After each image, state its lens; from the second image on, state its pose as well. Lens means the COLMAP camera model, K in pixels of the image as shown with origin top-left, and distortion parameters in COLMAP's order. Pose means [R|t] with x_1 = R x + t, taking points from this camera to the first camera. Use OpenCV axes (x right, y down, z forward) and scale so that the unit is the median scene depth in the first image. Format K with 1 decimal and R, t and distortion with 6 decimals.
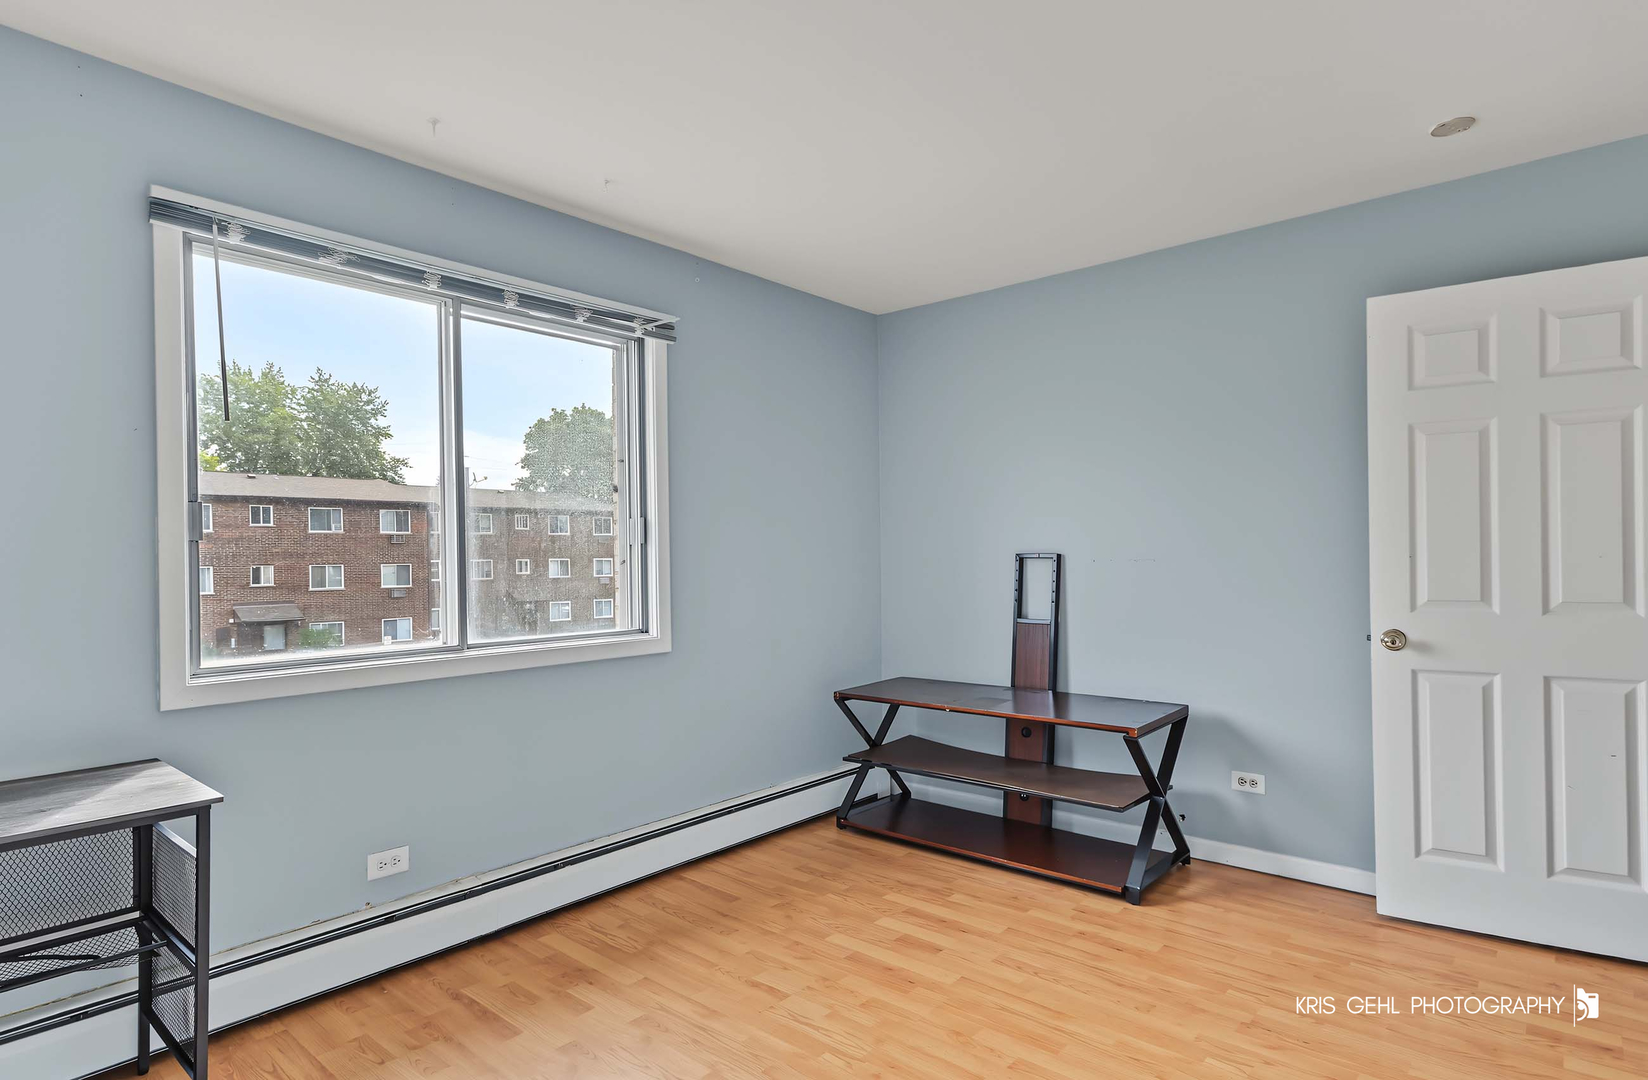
lens RADIAL K [[871.8, 0, 832.4], [0, 871.8, 564.4], [0, 0, 1]] dist [0.002634, 0.000239]
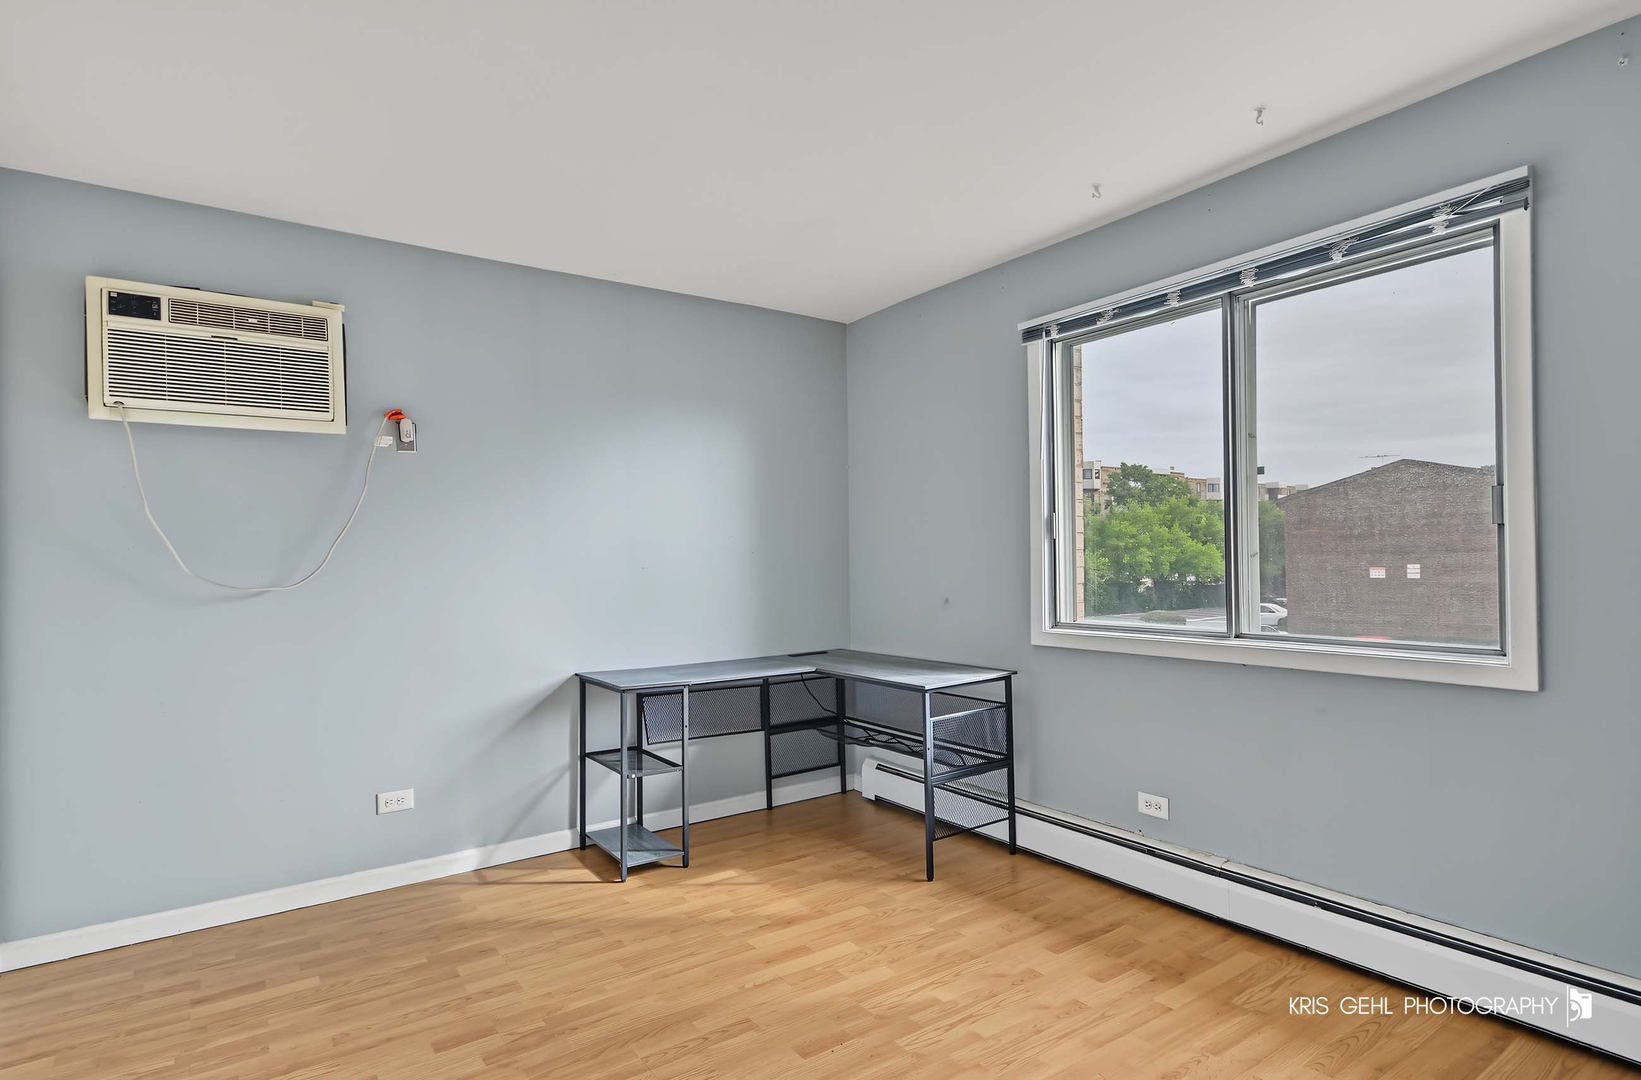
lens RADIAL K [[868.1, 0, 828.8], [0, 868.1, 564.3], [0, 0, 1]] dist [0.002634, 0.000239]
pose [[-0.254475, 0.025503, -0.966743, 0.741654], [0.011982, 0.999659, 0.023218, -0.019658], [0.967005, -0.005675, -0.254693, 0.876294]]
